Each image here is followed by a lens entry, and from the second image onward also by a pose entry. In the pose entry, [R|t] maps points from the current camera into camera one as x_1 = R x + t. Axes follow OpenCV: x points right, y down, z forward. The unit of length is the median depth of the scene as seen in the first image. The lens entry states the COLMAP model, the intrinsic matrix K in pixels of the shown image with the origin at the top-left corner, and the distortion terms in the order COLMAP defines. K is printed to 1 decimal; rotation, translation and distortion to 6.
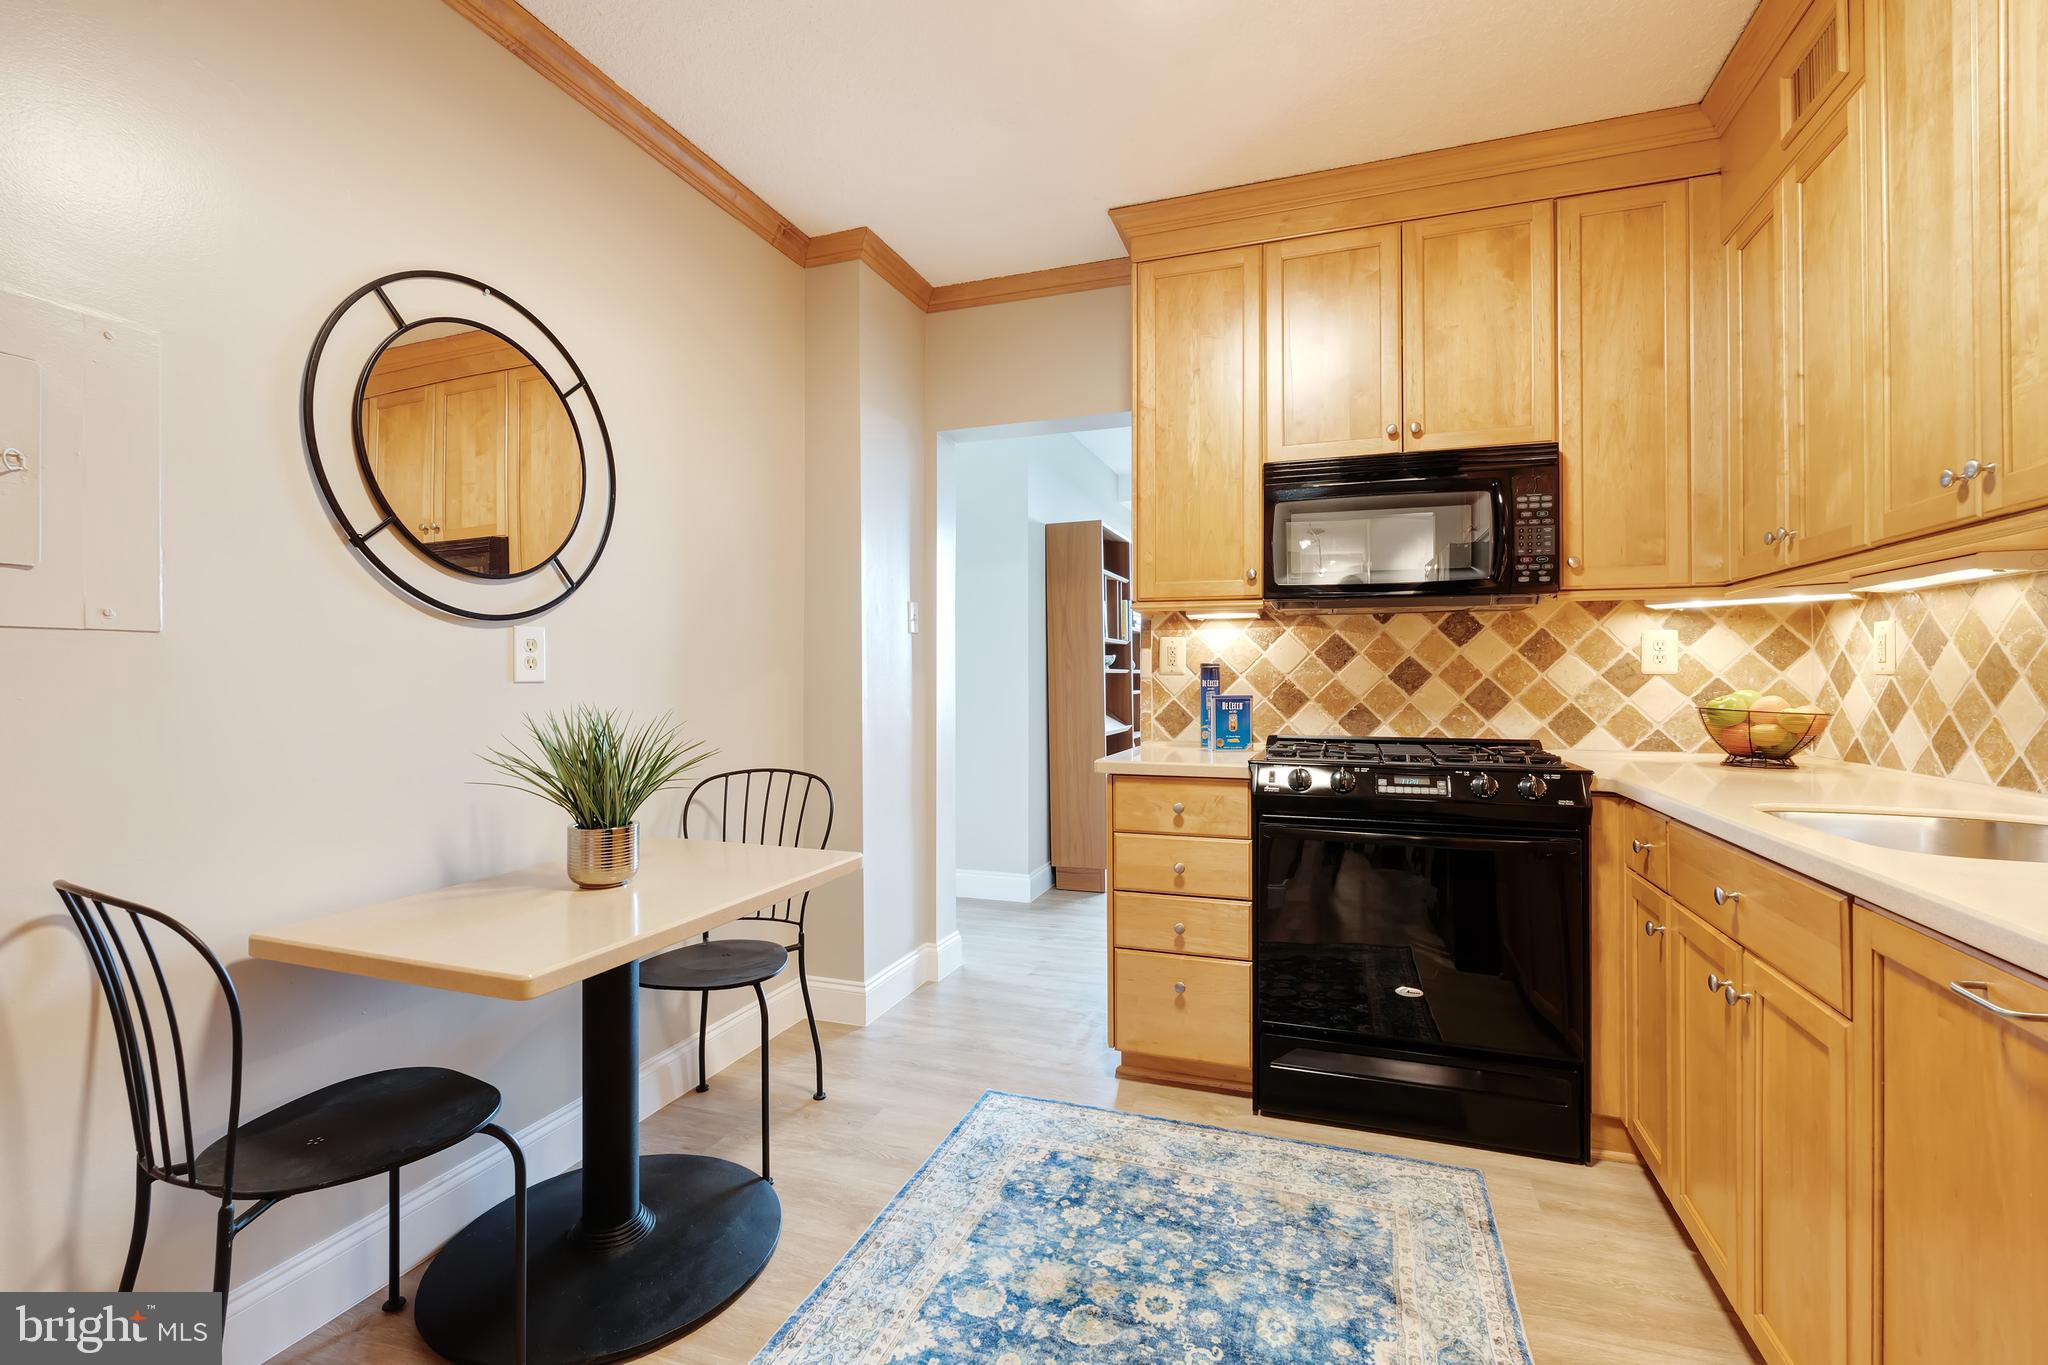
lens RADIAL K [[889.3, 0, 1026.3], [0, 889.3, 673.3], [0, 0, 1]] dist [-0.007092, 0.000435]
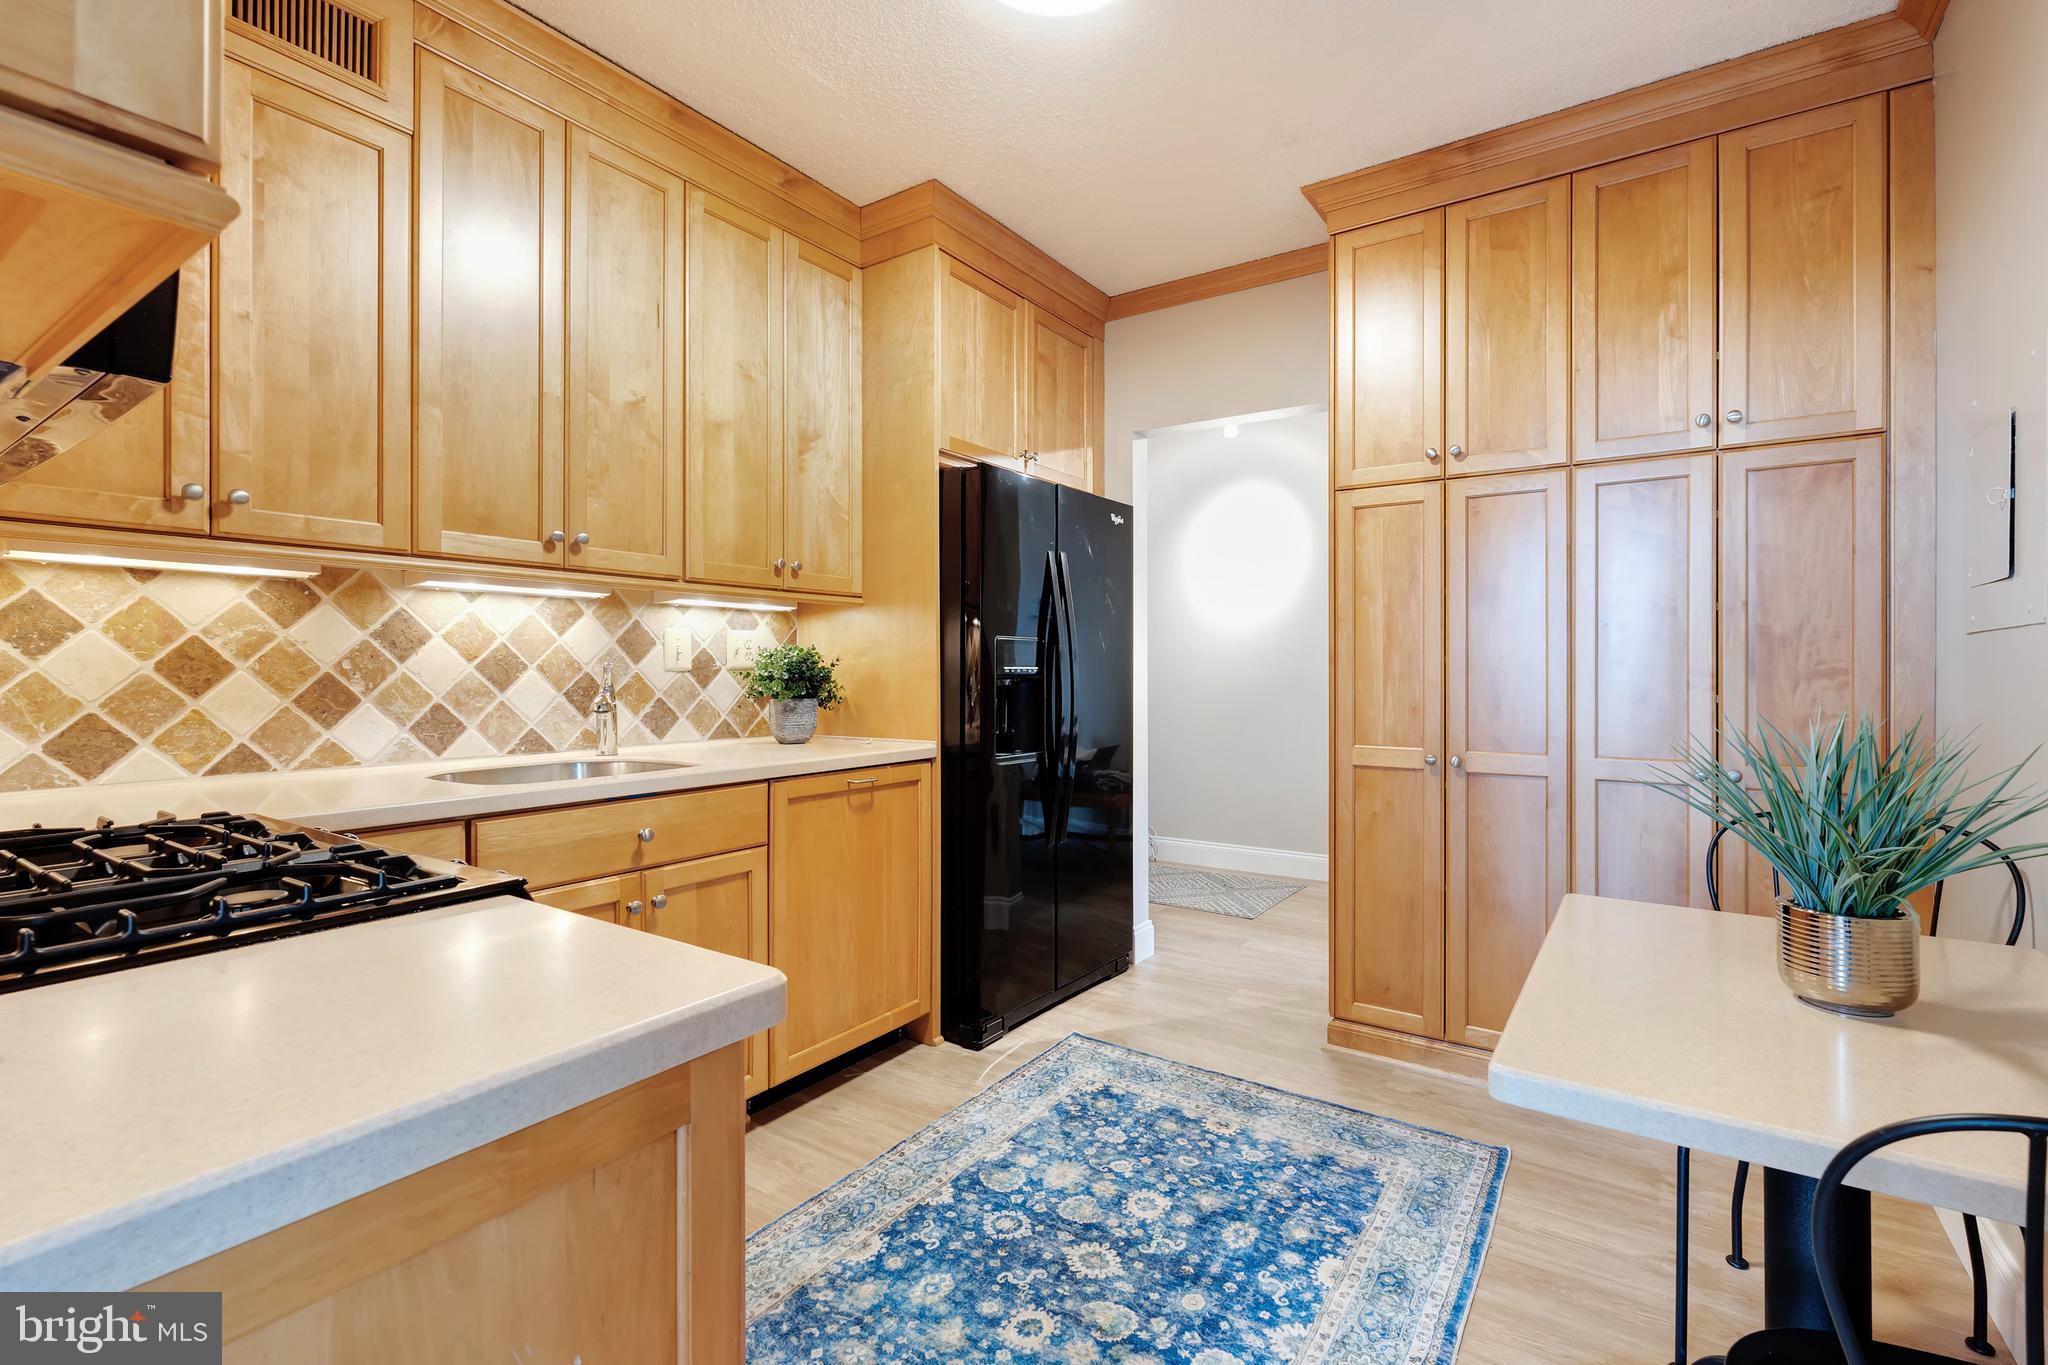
lens RADIAL K [[889.3, 0, 1032.3], [0, 889.3, 672.4], [0, 0, 1]] dist [-0.007092, 0.000435]
pose [[-0.967772, -0.000834, 0.251826, -0.094429], [-0.000163, 0.999996, 0.002683, 0.004976], [-0.251827, 0.002556, -0.967769, 1.943944]]
